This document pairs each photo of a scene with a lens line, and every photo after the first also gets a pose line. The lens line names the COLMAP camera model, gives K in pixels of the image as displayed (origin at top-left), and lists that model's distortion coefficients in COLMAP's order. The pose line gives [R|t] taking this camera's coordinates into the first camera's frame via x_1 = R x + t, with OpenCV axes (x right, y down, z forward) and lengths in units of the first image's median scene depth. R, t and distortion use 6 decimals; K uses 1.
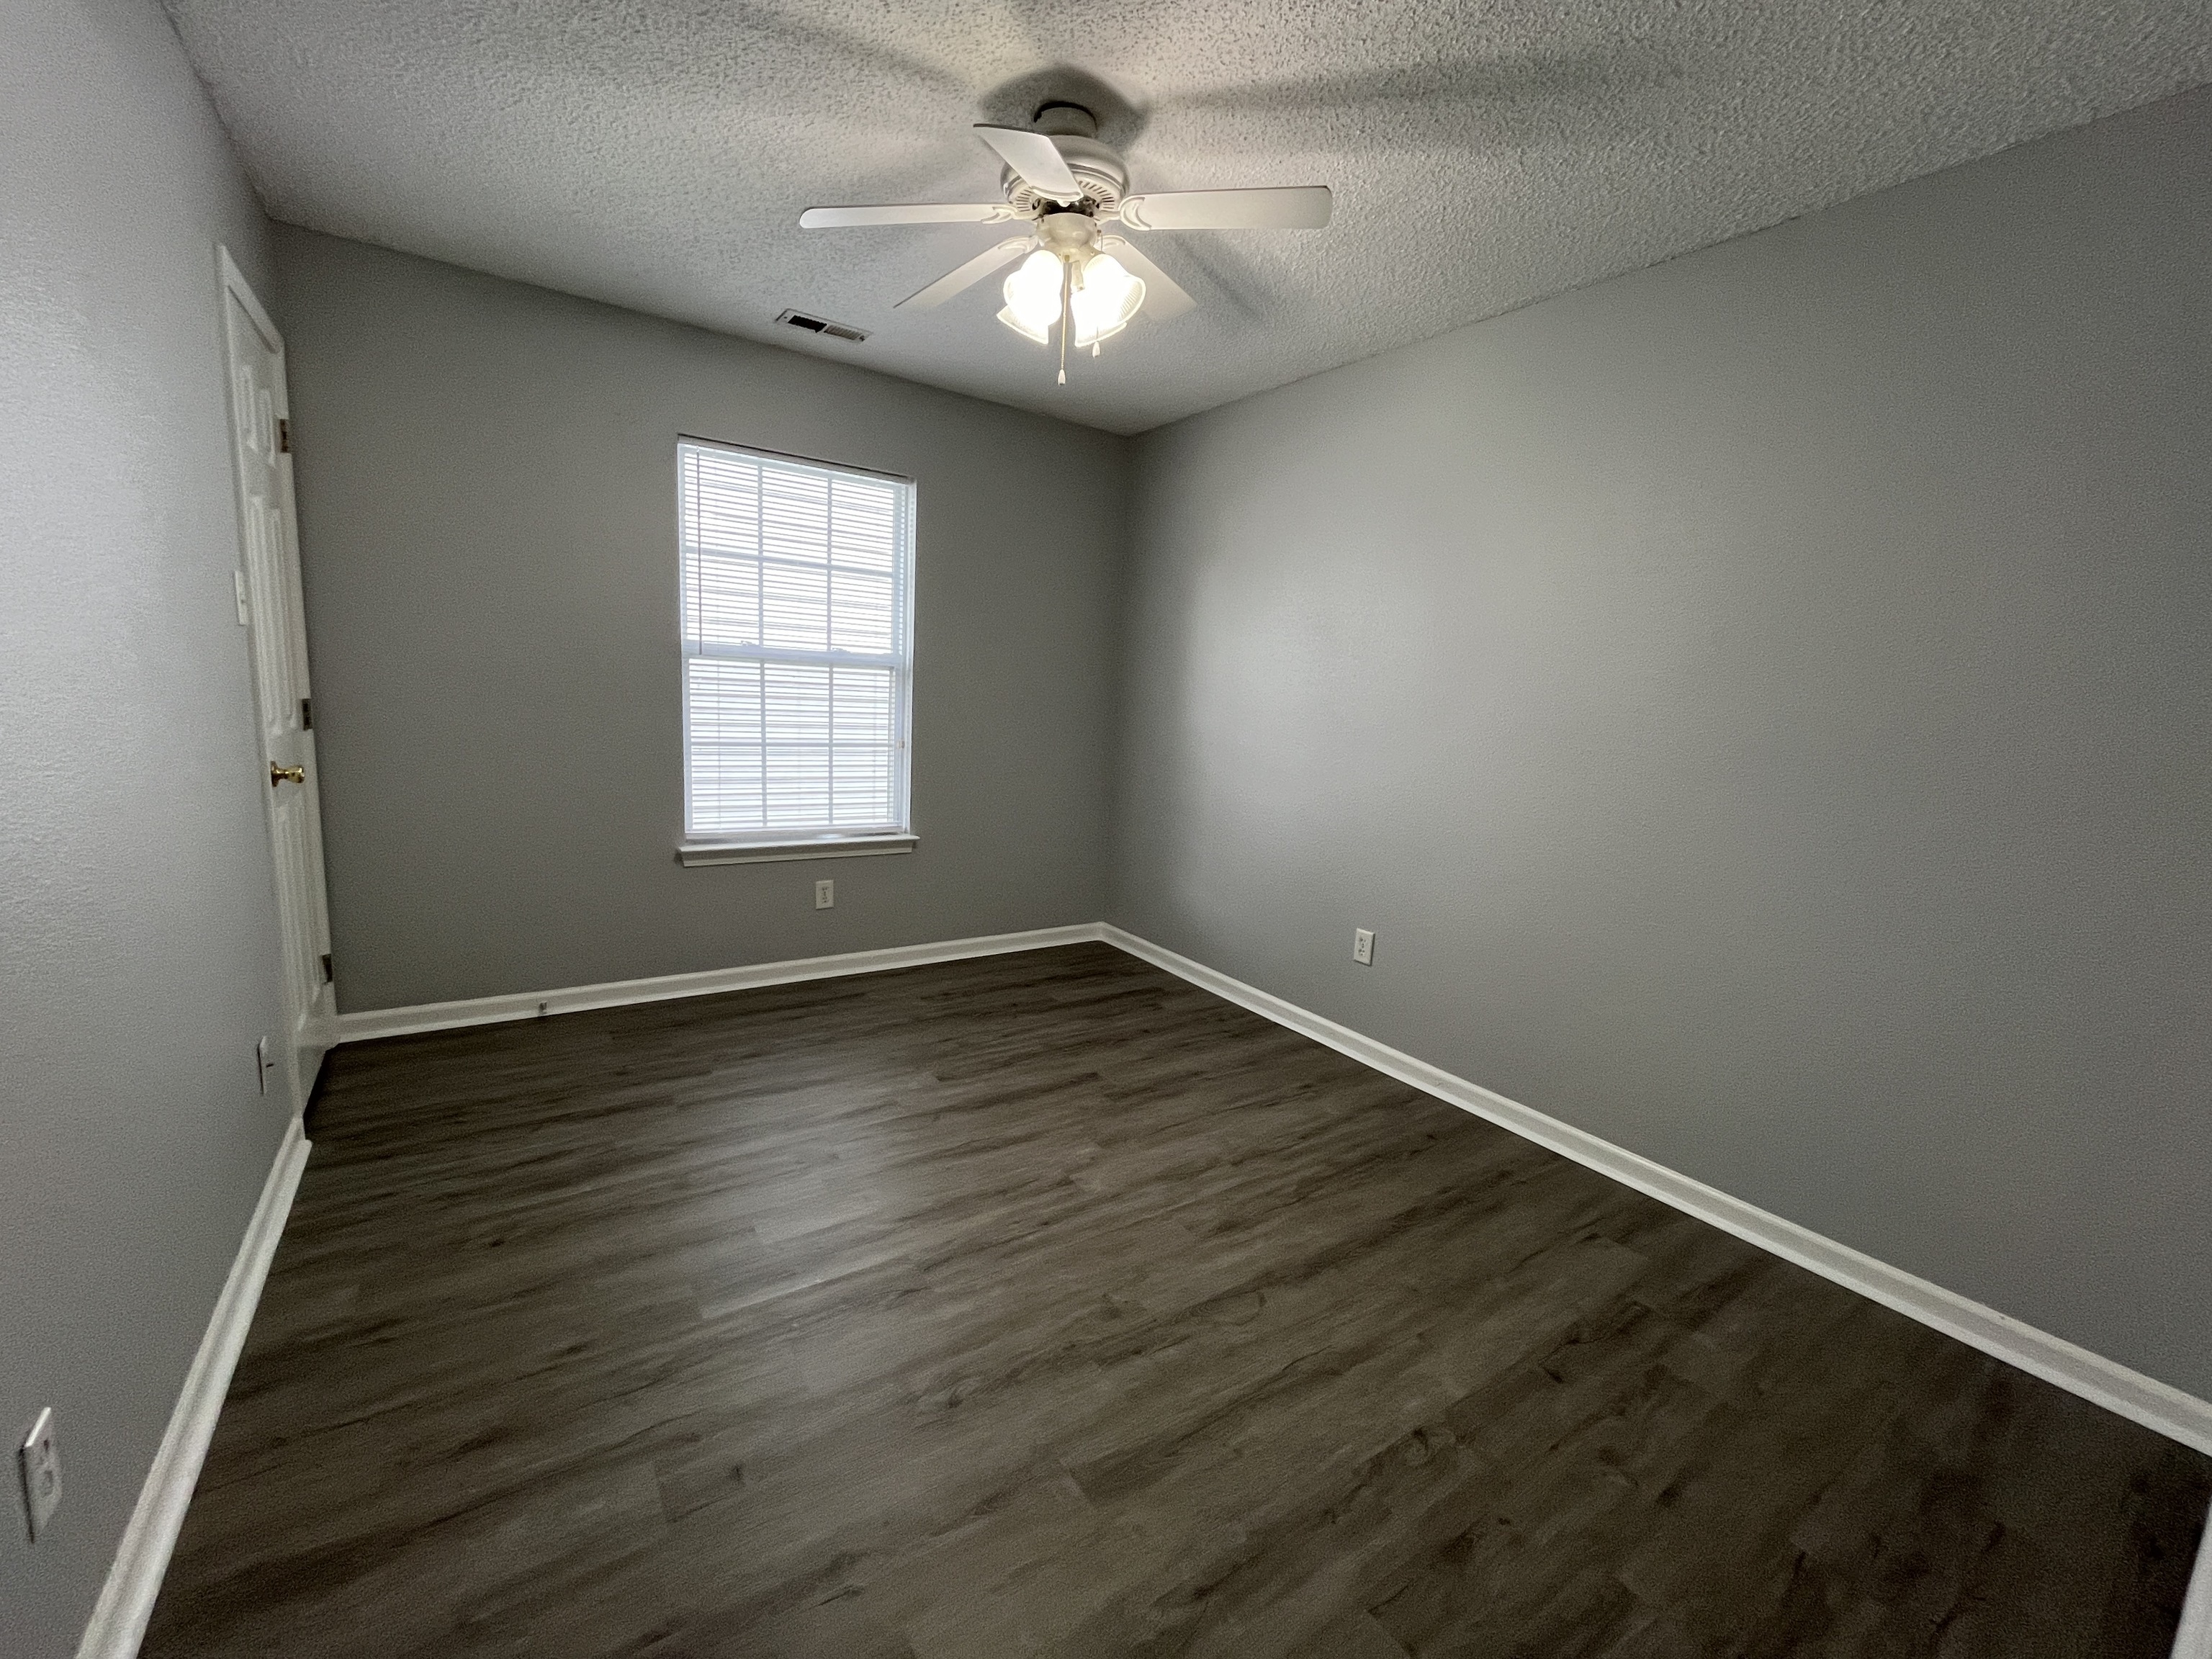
lens RADIAL K [[901.2, 0, 1106.0], [0, 901.2, 829.5], [0, 0, 1]] dist [-0.002377, -0.000407]
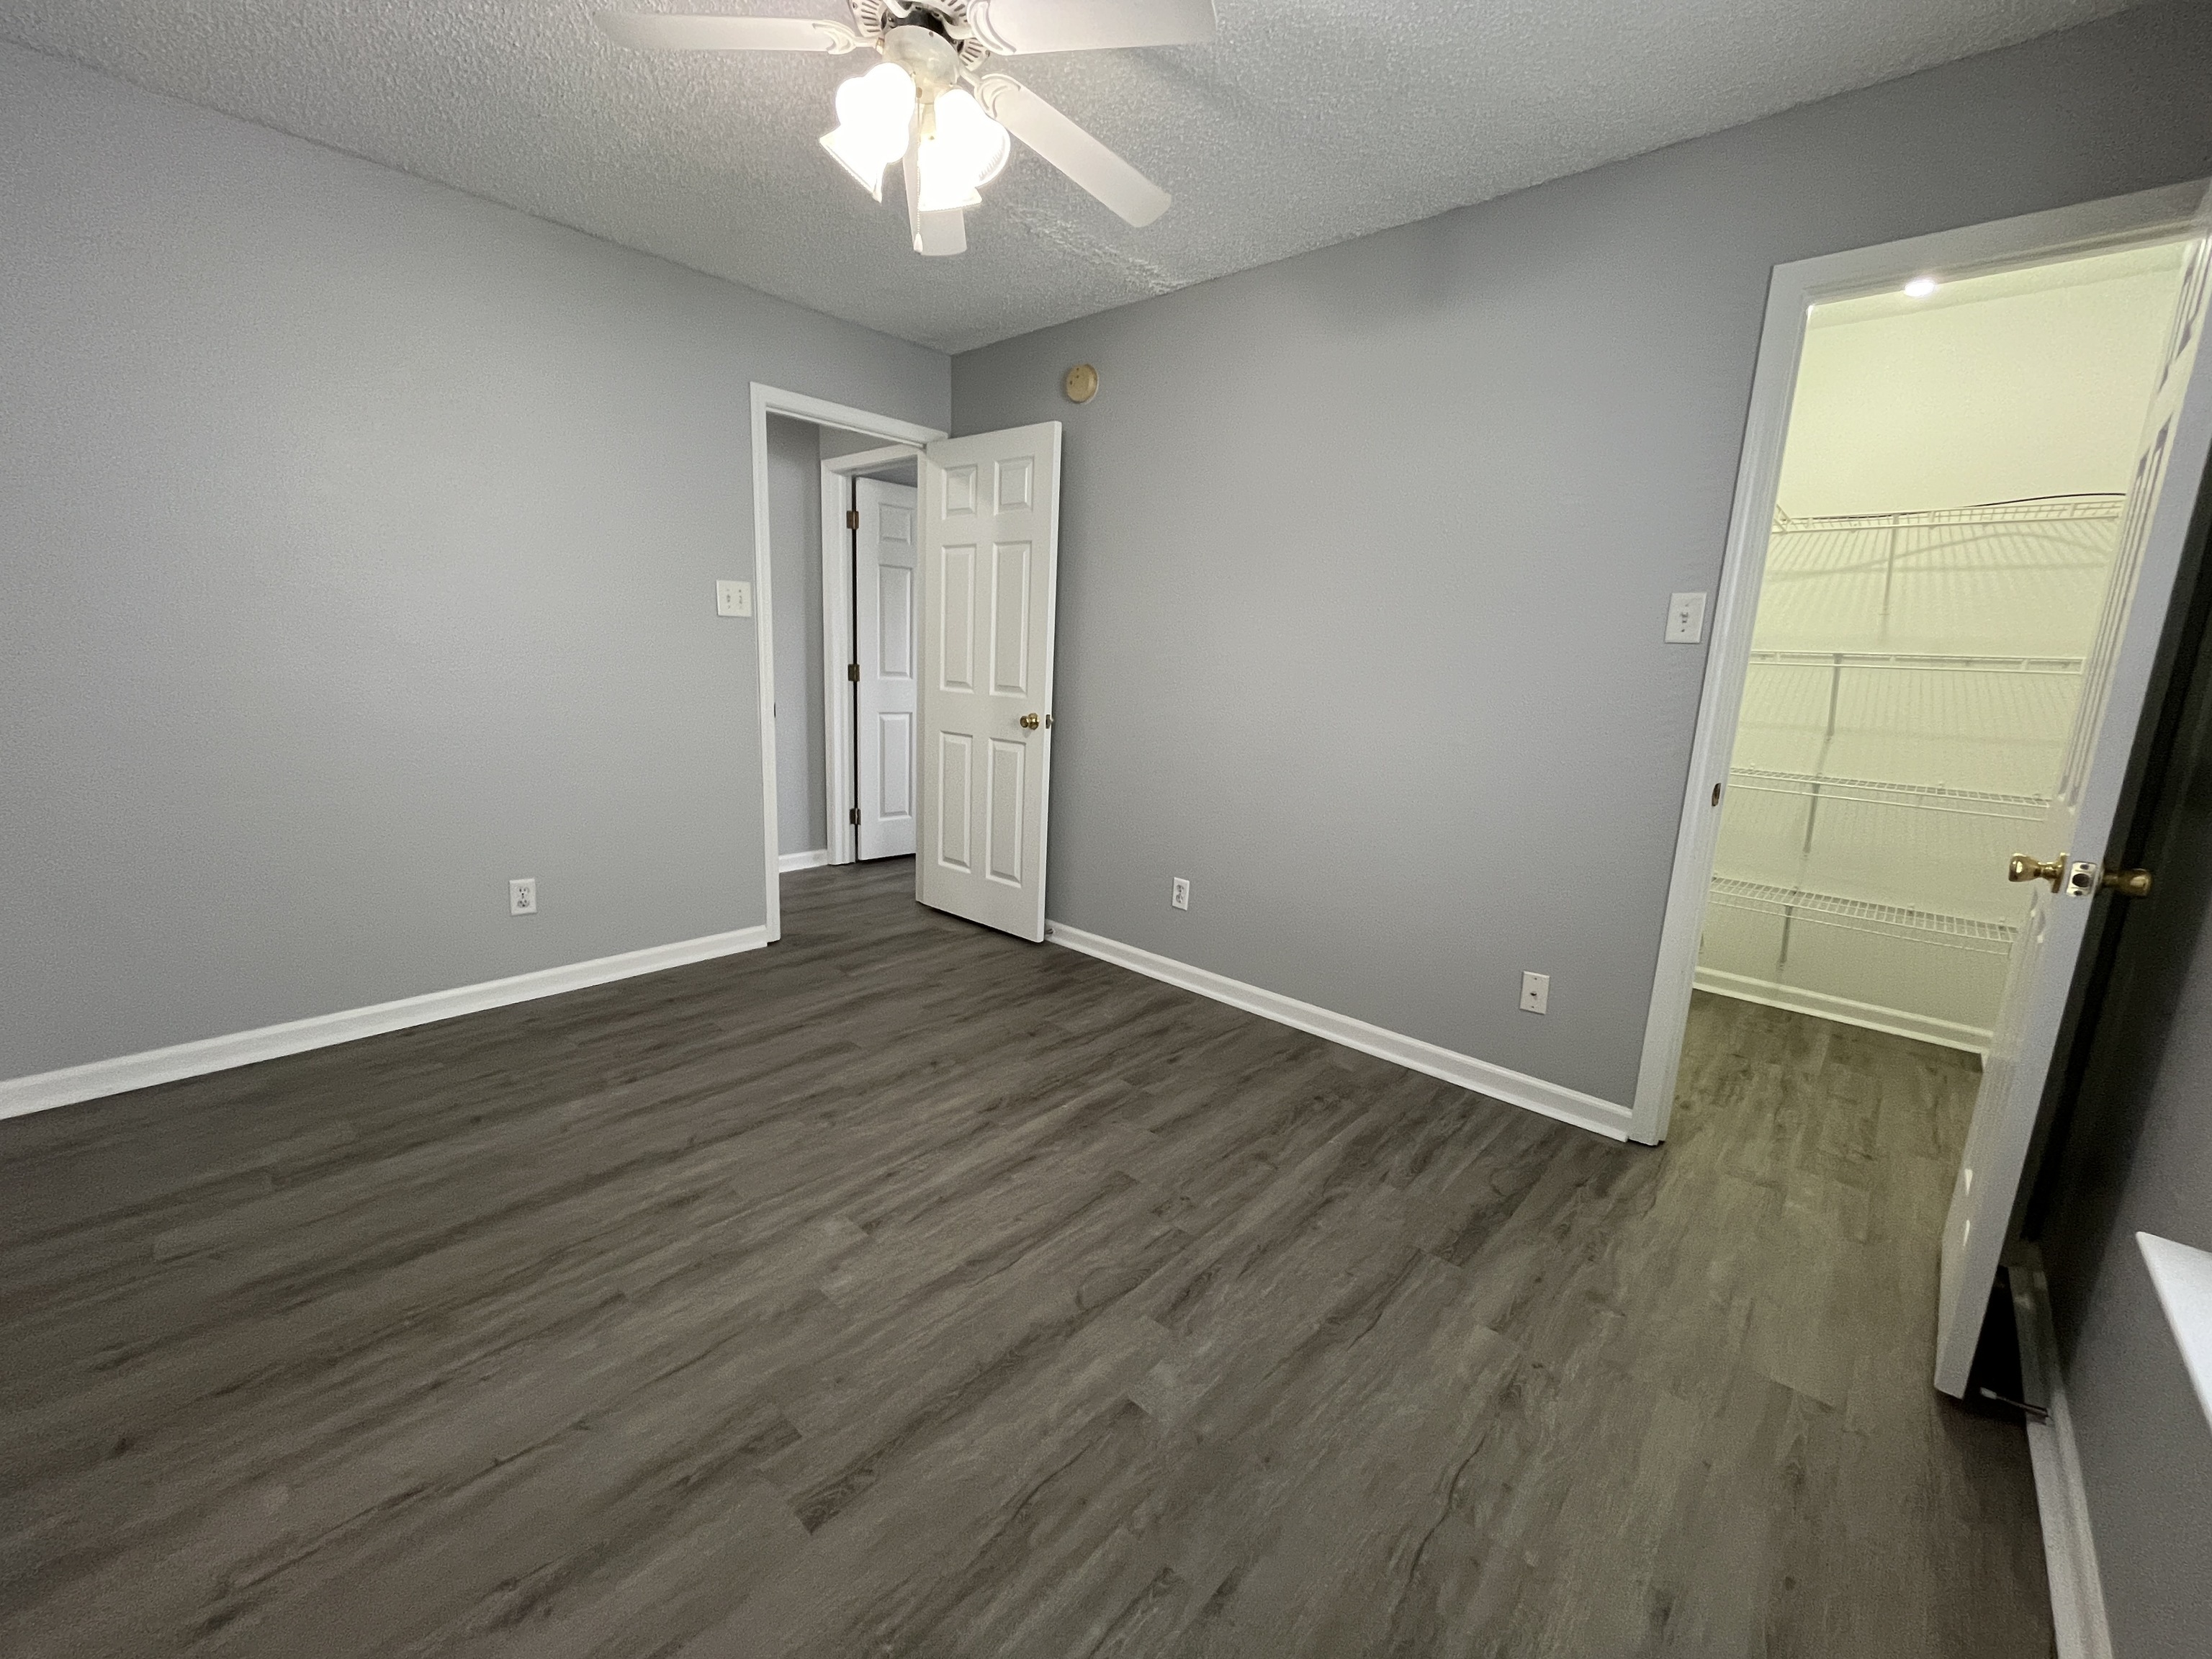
lens RADIAL K [[901.2, 0, 1106.0], [0, 901.2, 829.5], [0, 0, 1]] dist [-0.002377, -0.000407]
pose [[-0.969185, -0.047673, -0.241676, -0.038628], [-0.127604, 0.936363, 0.327018, -0.258505], [0.210707, 0.347780, -0.913593, 1.756647]]
